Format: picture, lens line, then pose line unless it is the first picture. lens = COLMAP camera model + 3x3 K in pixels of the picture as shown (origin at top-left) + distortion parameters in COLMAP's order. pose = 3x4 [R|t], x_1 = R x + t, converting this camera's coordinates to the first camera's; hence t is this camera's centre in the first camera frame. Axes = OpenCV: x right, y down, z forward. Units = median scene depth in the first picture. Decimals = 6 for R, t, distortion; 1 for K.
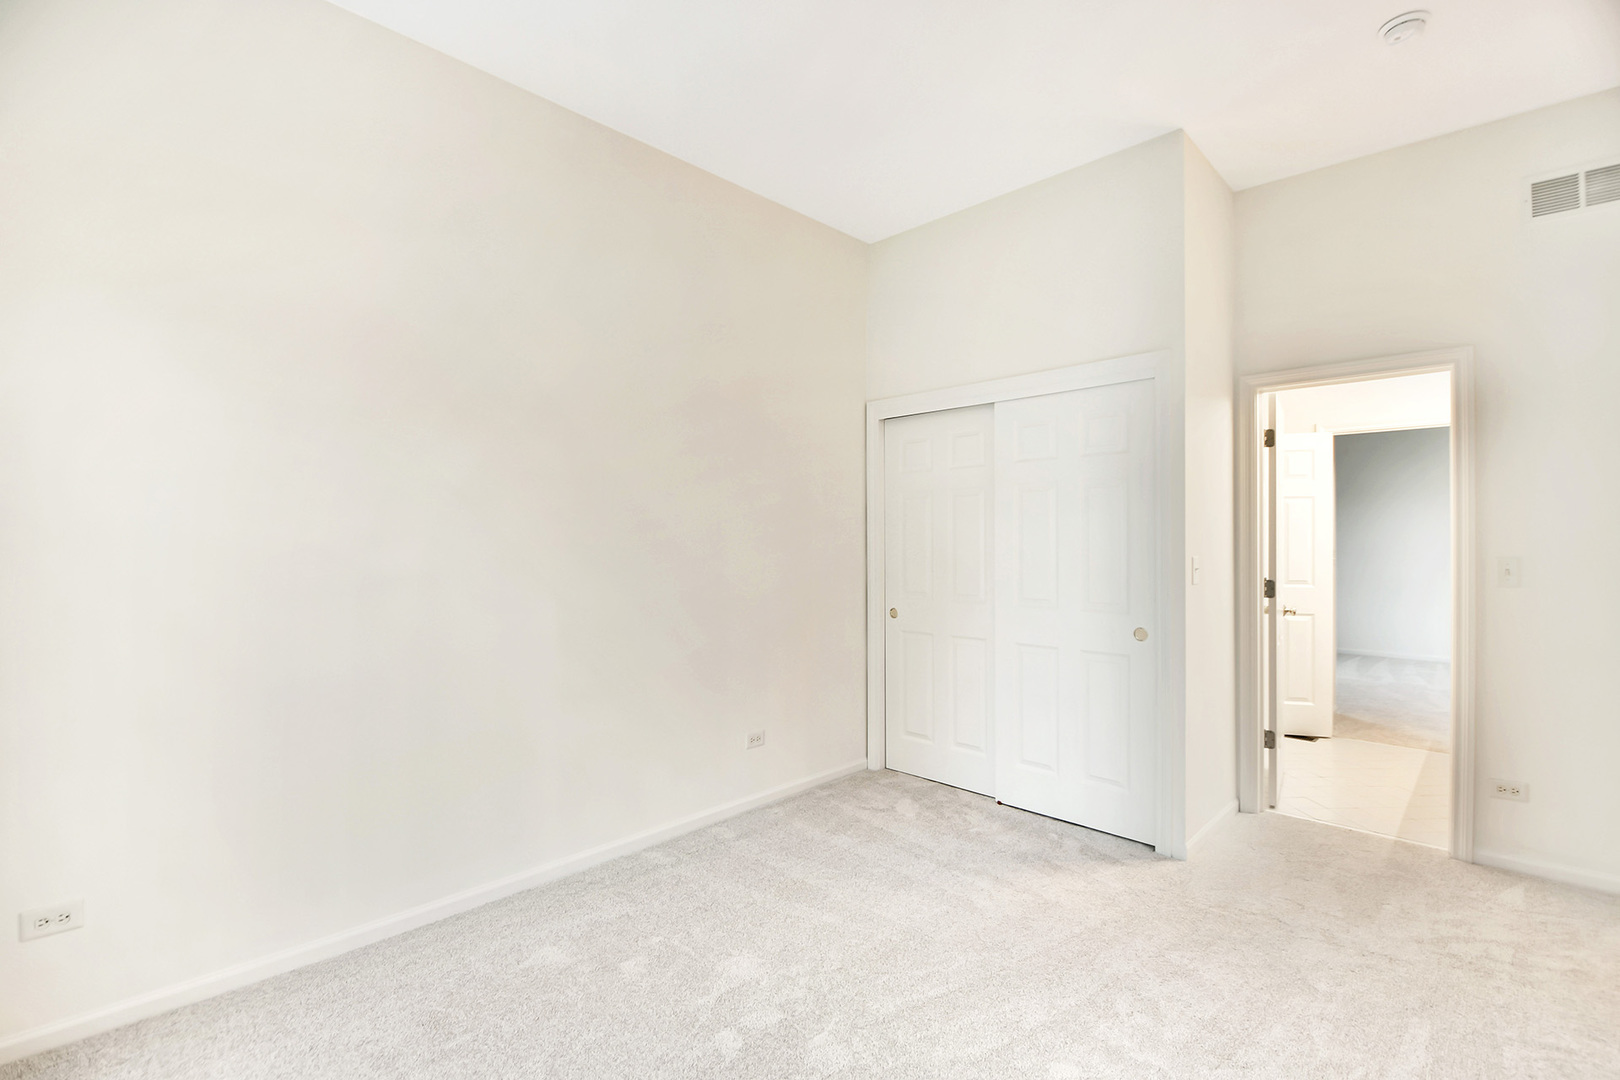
lens RADIAL K [[729.8, 0, 810.0], [0, 729.8, 540.0], [0, 0, 1]] dist [-0.000041, -0.007309]
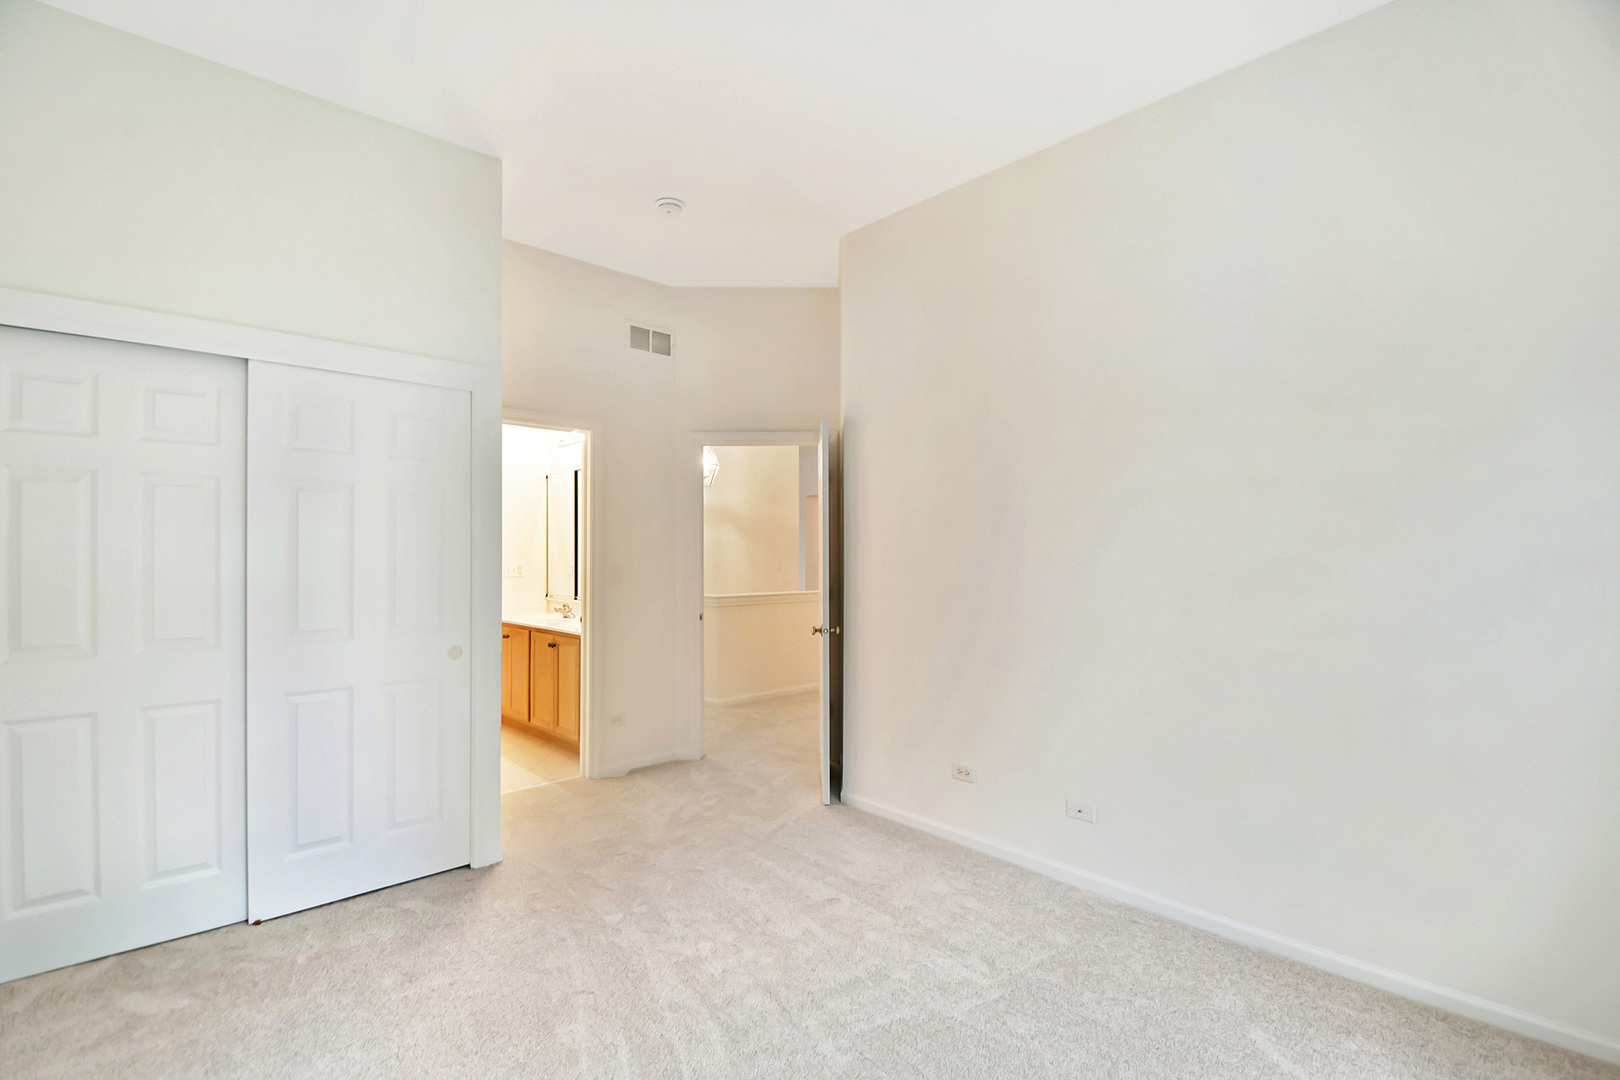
lens RADIAL K [[721.7, 0, 808.2], [0, 721.7, 552.6], [0, 0, 1]] dist [0.000277, -0.014361]
pose [[0.040161, 0.000990, 0.999193, -0.474389], [0.002631, 0.999996, -0.001096, 0.000119], [-0.999190, 0.002673, 0.040158, 0.491510]]
